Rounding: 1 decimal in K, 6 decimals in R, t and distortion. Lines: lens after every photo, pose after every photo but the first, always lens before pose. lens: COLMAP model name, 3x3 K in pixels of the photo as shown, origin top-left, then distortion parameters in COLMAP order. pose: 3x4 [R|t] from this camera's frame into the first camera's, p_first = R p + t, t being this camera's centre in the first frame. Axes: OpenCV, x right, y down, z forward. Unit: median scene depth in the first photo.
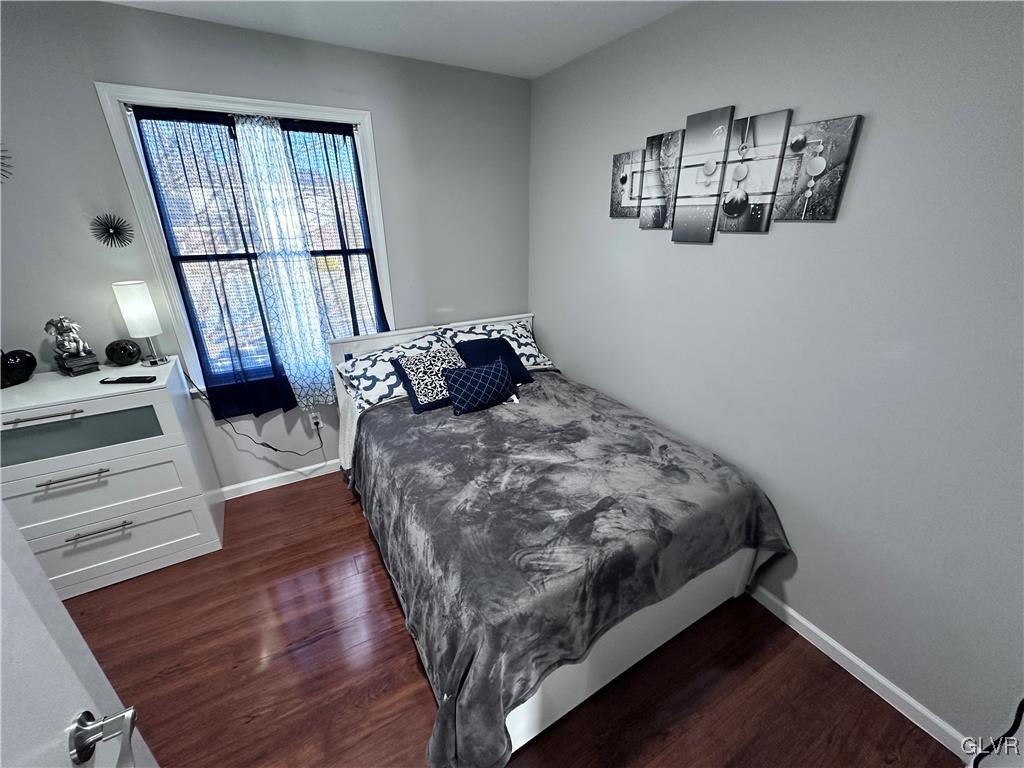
lens RADIAL K [[407.5, 0, 512.0], [0, 407.5, 384.0], [0, 0, 1]] dist [-0.003934, 0.000359]
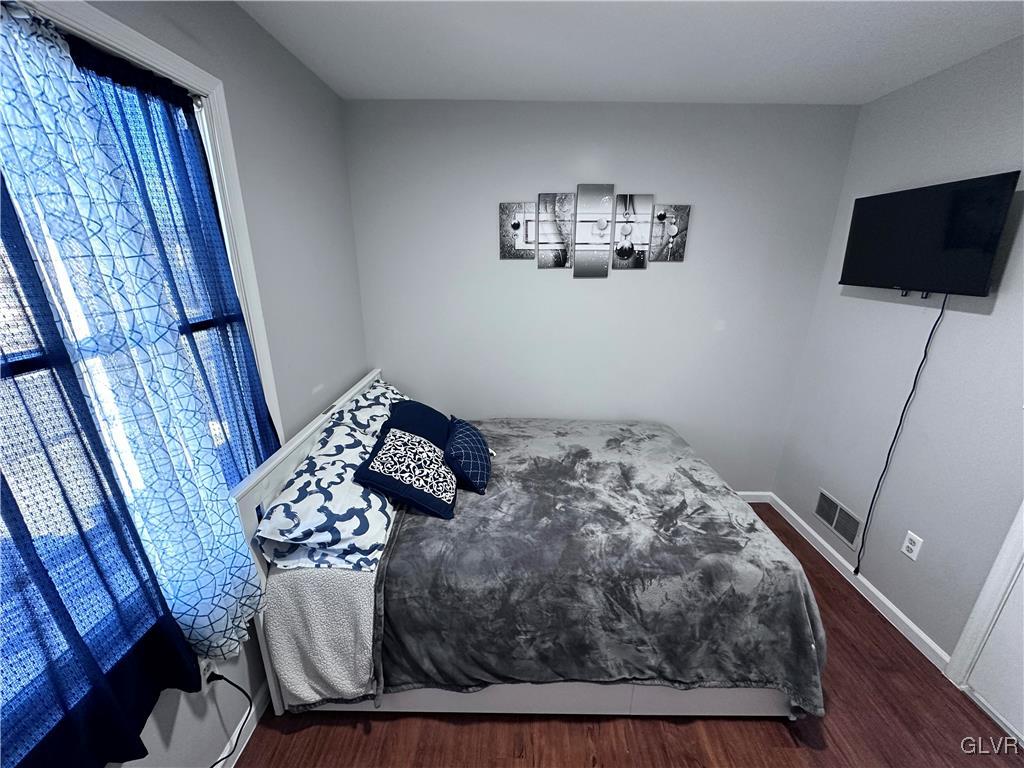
lens RADIAL K [[407.5, 0, 512.0], [0, 407.5, 384.0], [0, 0, 1]] dist [-0.003934, 0.000359]
pose [[0.504076, -0.259112, 0.823874, -0.851601], [0.322003, 0.941537, 0.099105, -0.228315], [-0.801387, 0.215333, 0.558041, 0.527153]]
